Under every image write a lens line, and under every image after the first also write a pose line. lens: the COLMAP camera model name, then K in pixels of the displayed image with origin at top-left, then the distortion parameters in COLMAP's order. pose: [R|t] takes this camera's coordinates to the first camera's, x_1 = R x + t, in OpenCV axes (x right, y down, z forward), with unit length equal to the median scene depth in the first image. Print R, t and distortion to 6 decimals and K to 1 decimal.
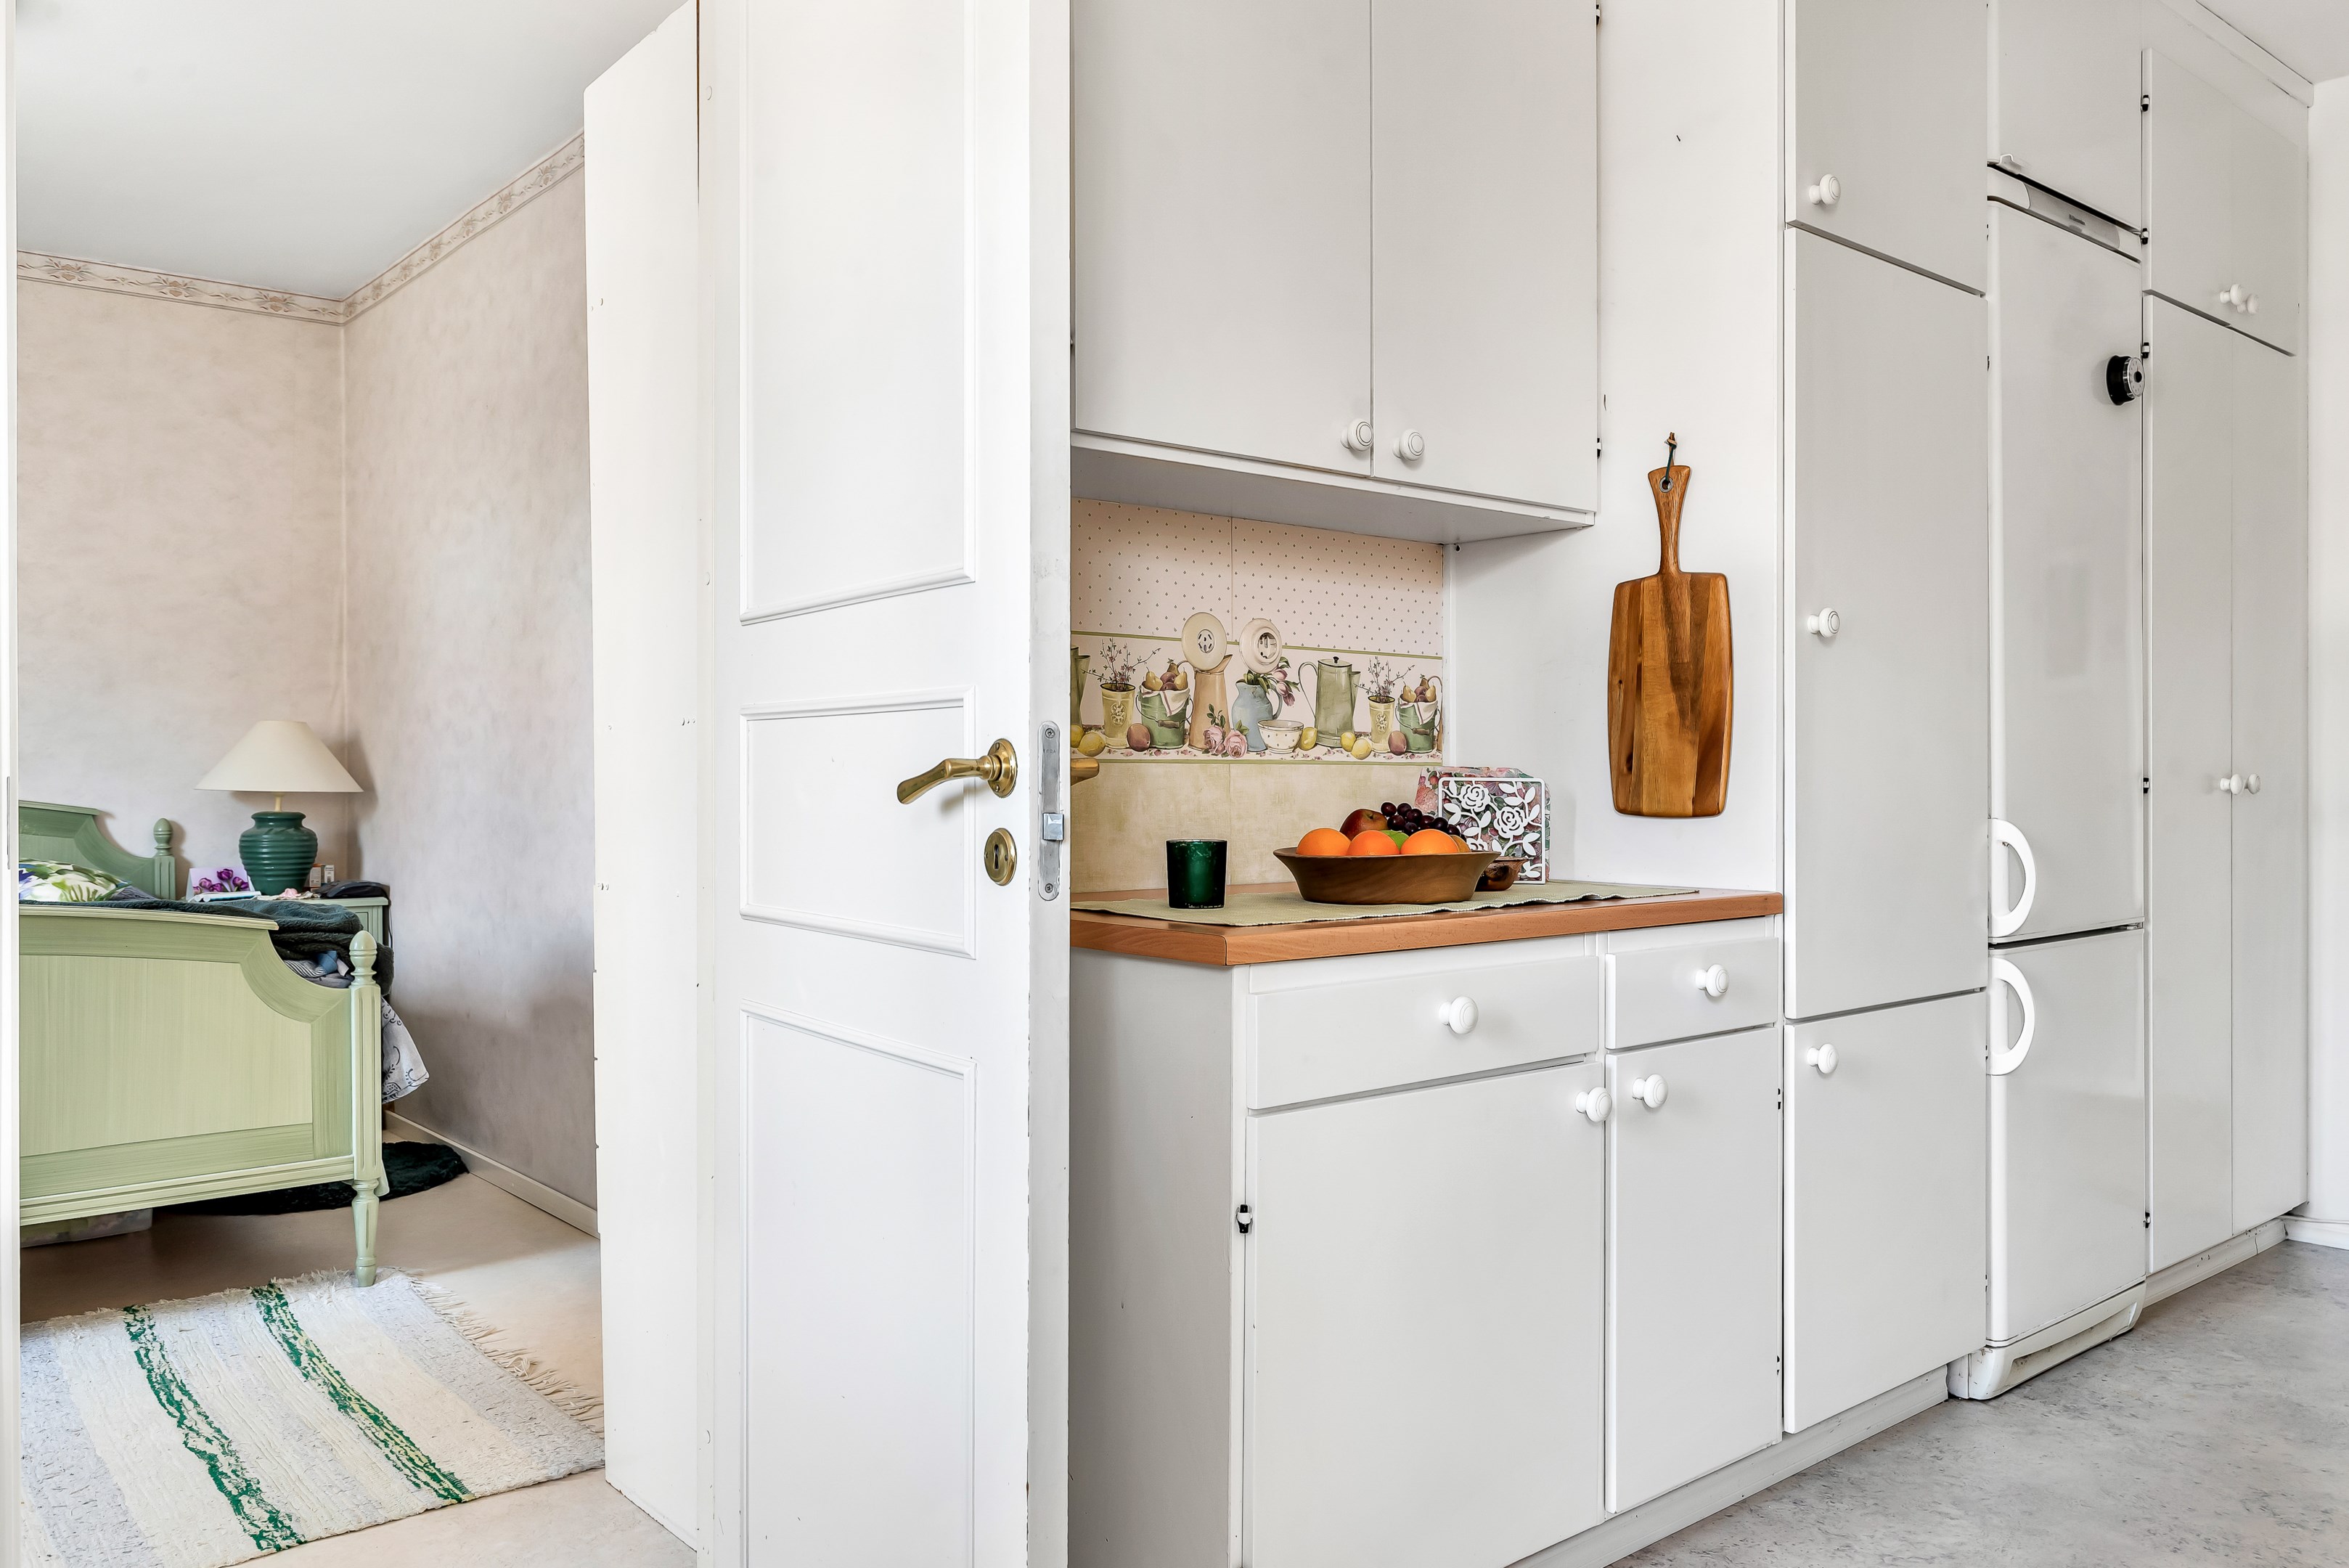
lens RADIAL K [[1707.8, 0, 1160.3], [0, 1707.8, 782.7], [0, 0, 1]] dist [0.000573, -0.000577]
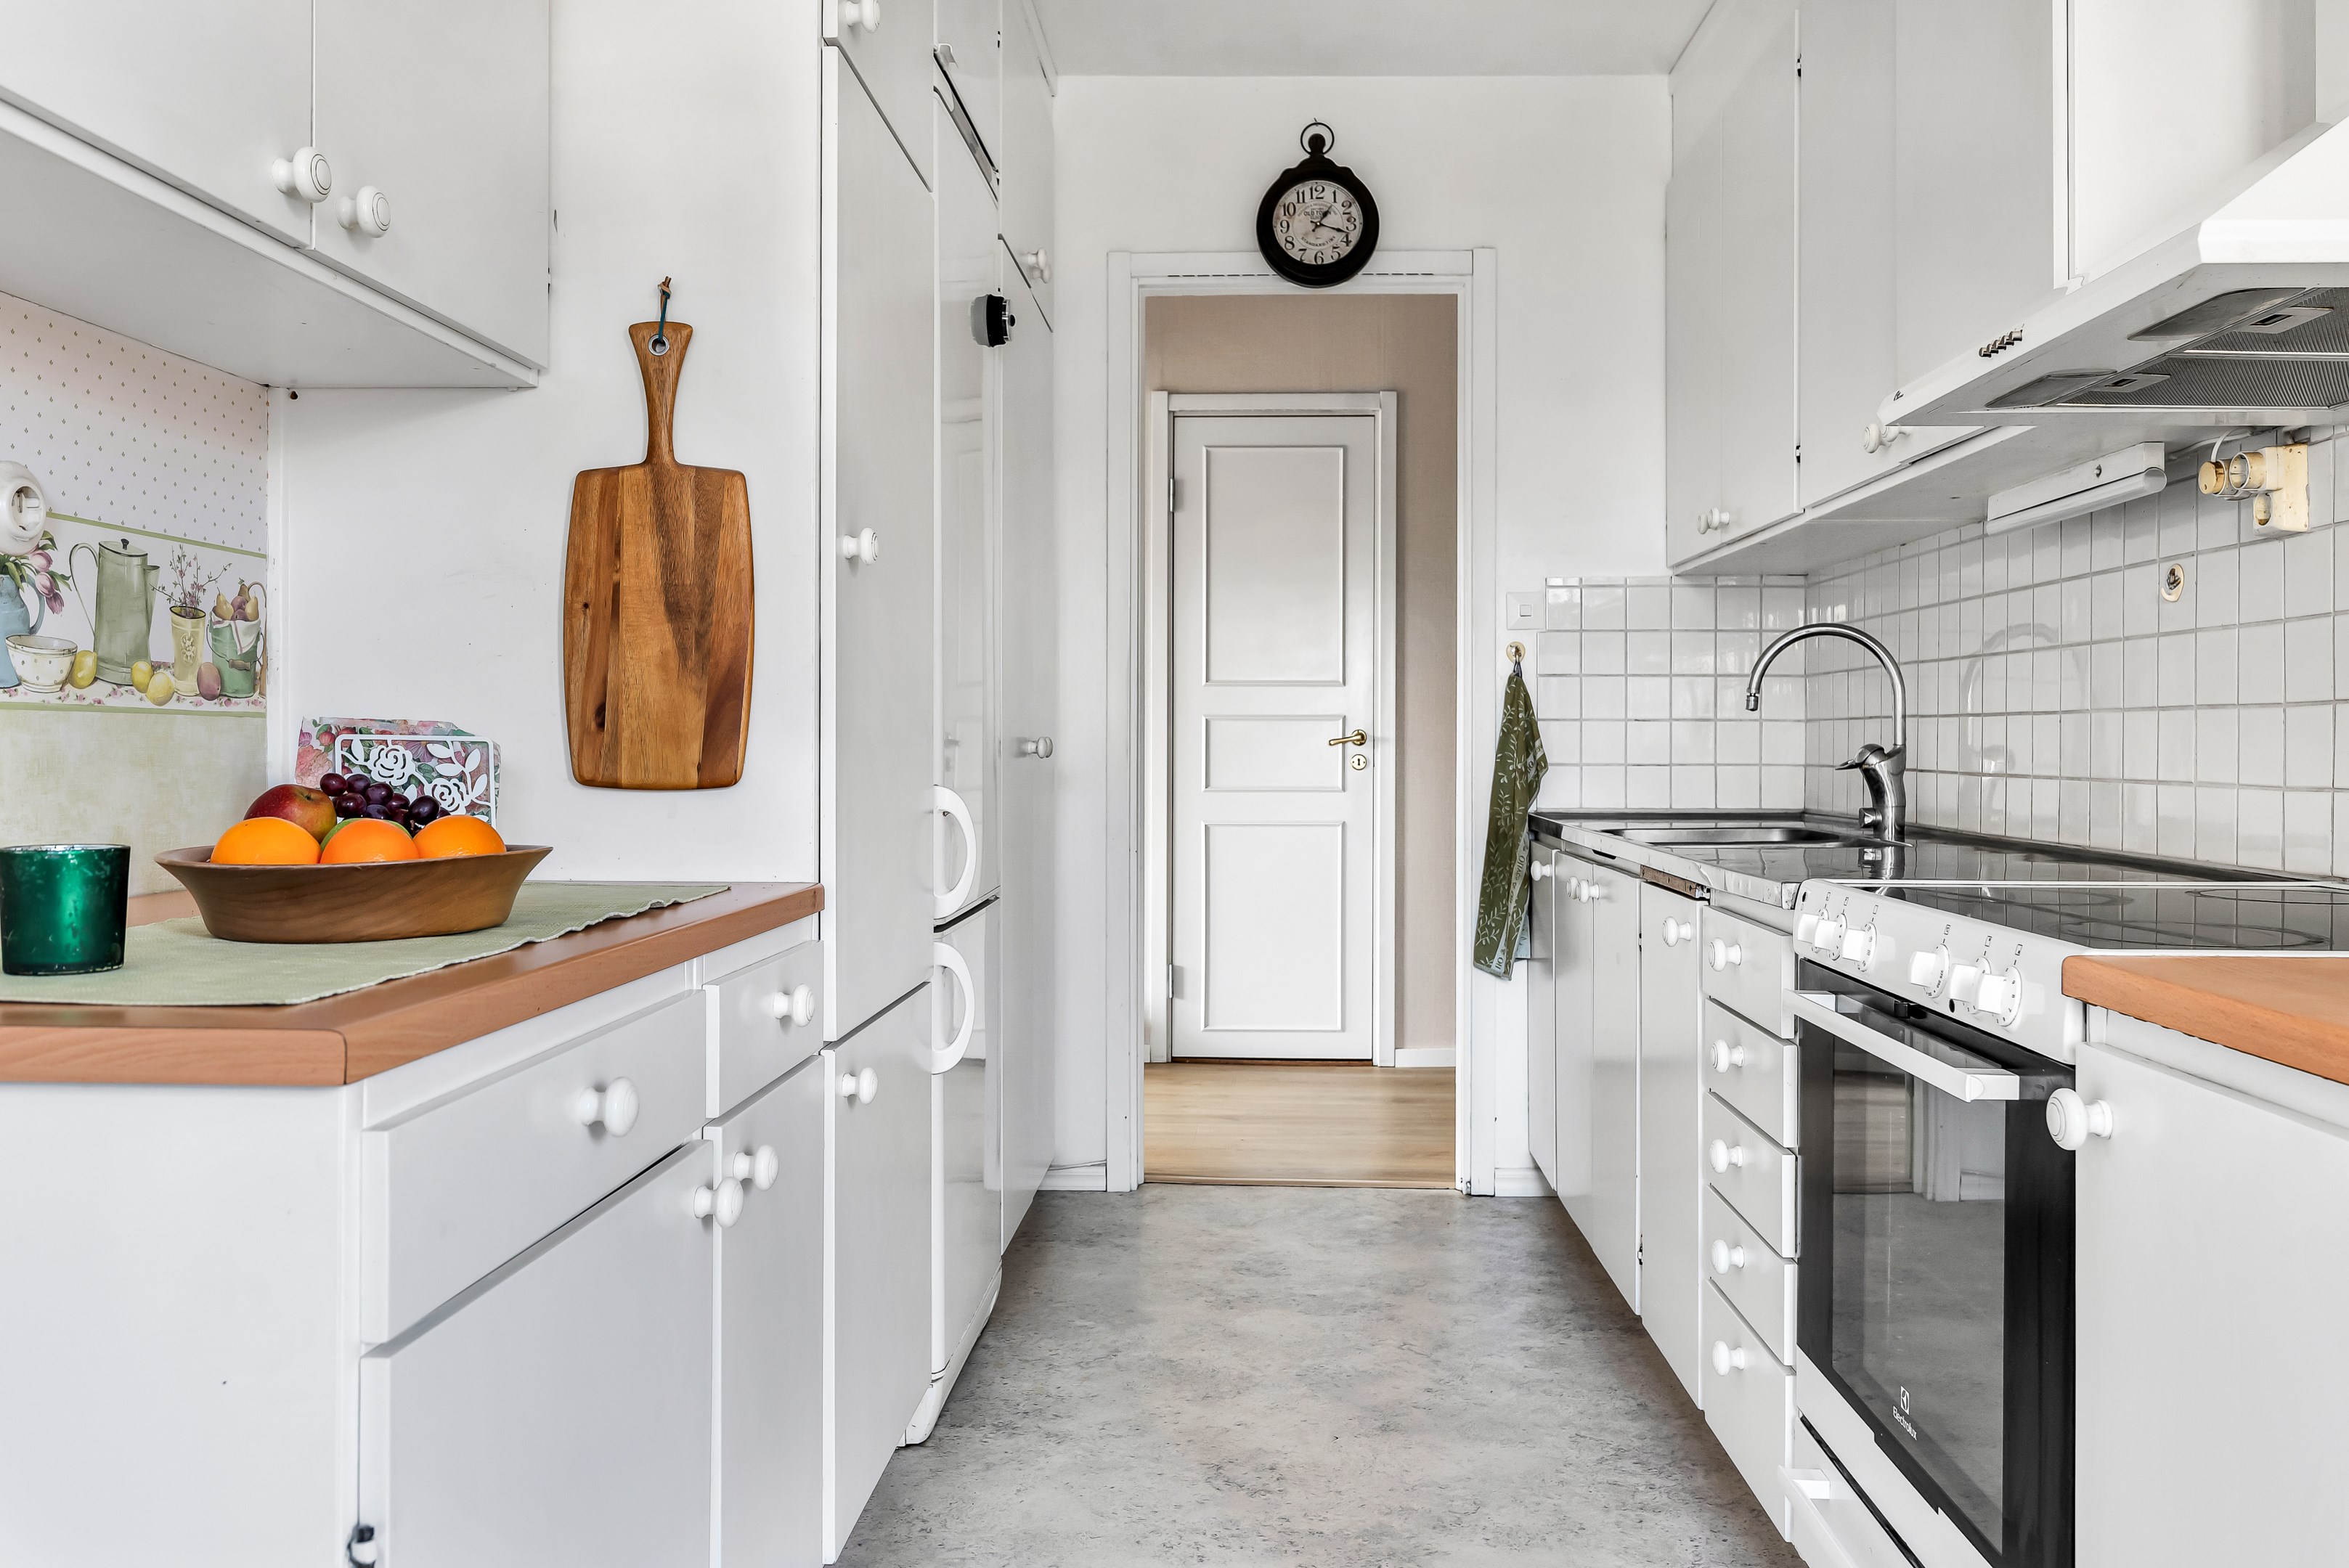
lens RADIAL K [[1821.5, 0, 1183.1], [0, 1821.5, 746.2], [0, 0, 1]] dist [-0.004710, -0.000911]
pose [[0.670325, 0.002465, 0.742064, -0.134075], [-0.002661, 0.999996, -0.000918, 0.001163], [-0.742063, -0.001359, 0.670329, 0.281743]]
